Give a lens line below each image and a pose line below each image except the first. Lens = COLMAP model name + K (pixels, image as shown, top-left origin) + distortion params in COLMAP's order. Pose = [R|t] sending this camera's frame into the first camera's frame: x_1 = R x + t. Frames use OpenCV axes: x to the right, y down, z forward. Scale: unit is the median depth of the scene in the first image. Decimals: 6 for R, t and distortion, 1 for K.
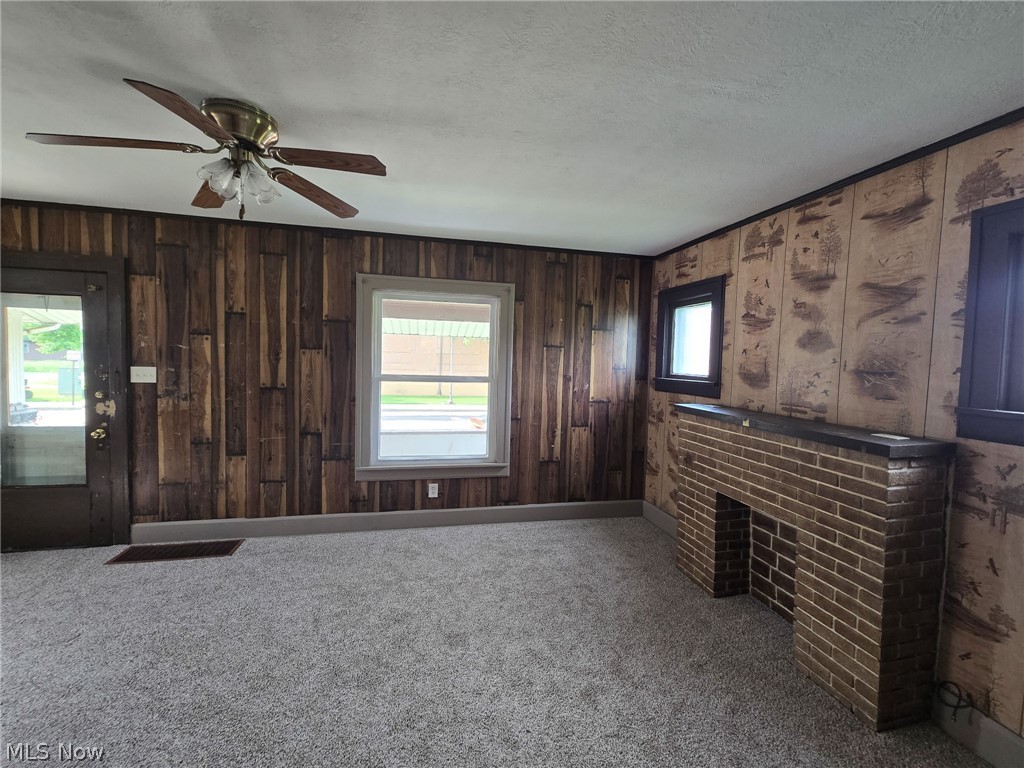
lens RADIAL K [[421.0, 0, 509.0], [0, 421.0, 377.6], [0, 0, 1]] dist [-0.000997, -0.000138]
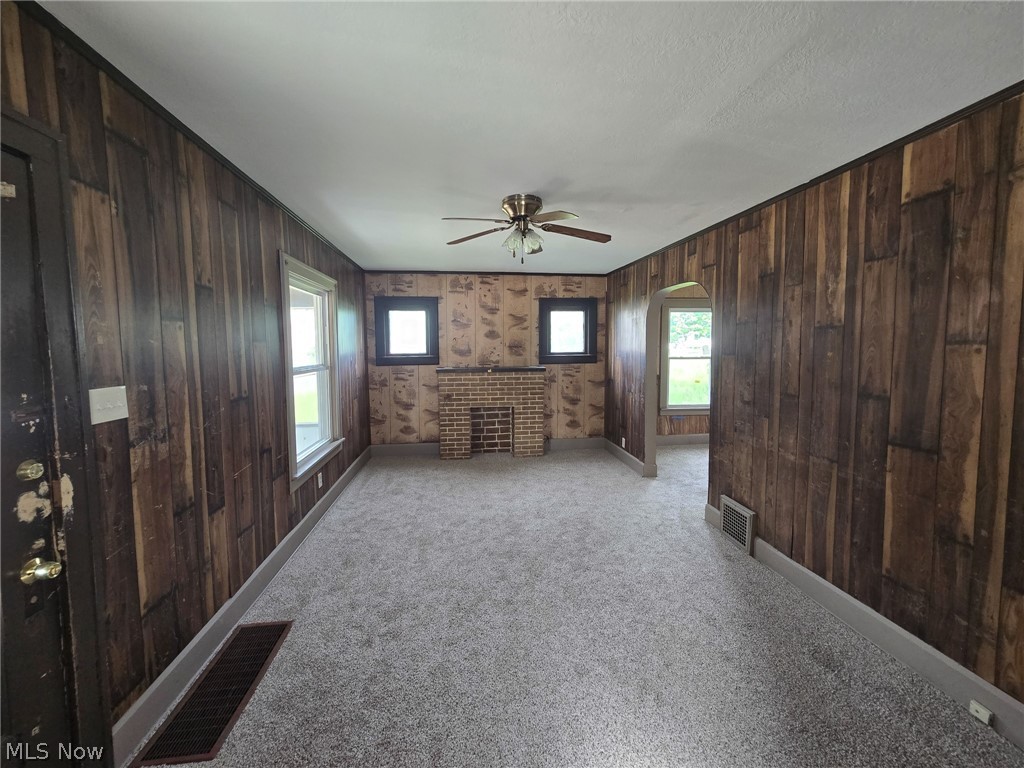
lens RADIAL K [[421.0, 0, 509.5], [0, 421.0, 379.2], [0, 0, 1]] dist [-0.000997, -0.000138]
pose [[0.090890, -0.107820, 0.990007, -1.301758], [0.057764, 0.993019, 0.102845, -0.057769], [-0.994184, 0.047839, 0.096483, 0.516721]]
